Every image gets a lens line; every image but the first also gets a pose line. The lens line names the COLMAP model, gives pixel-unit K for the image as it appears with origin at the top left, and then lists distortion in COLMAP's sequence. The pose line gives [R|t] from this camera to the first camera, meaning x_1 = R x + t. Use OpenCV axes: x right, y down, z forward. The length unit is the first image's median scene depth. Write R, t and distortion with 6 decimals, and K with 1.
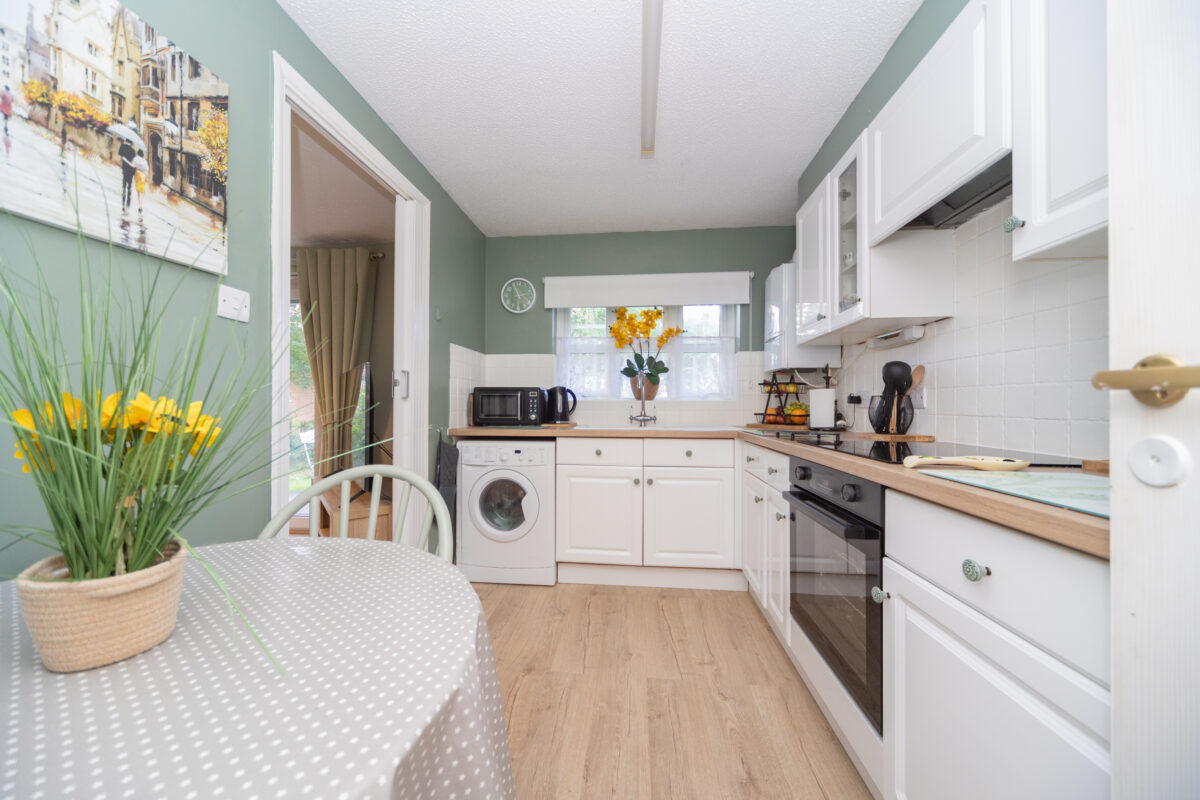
lens RADIAL K [[409.9, 0, 590.2], [0, 409.9, 399.0], [0, 0, 1]] dist [0.001054, 0.000096]
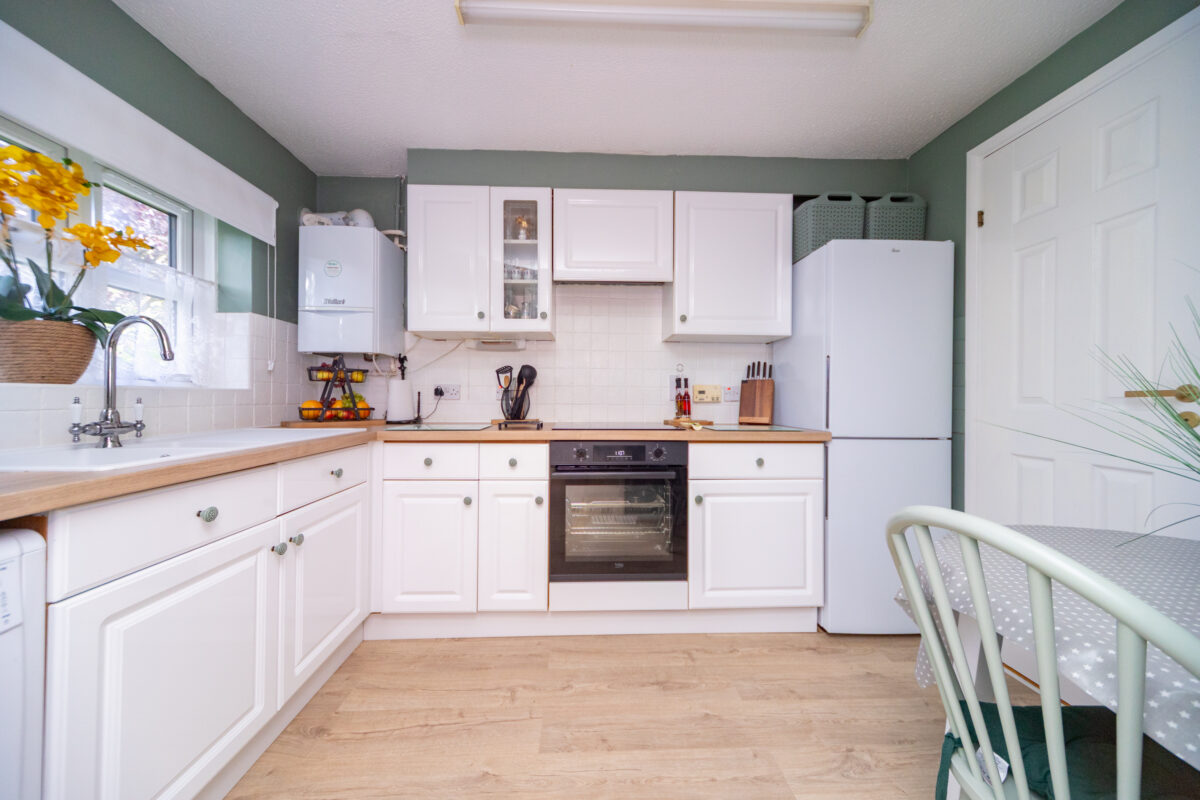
lens RADIAL K [[409.9, 0, 590.2], [0, 409.9, 399.0], [0, 0, 1]] dist [0.001054, 0.000096]
pose [[-0.137267, -0.003199, 0.990529, -0.603990], [-0.018525, 0.999828, 0.000662, 0.014536], [-0.990361, -0.018258, -0.137303, 0.976160]]
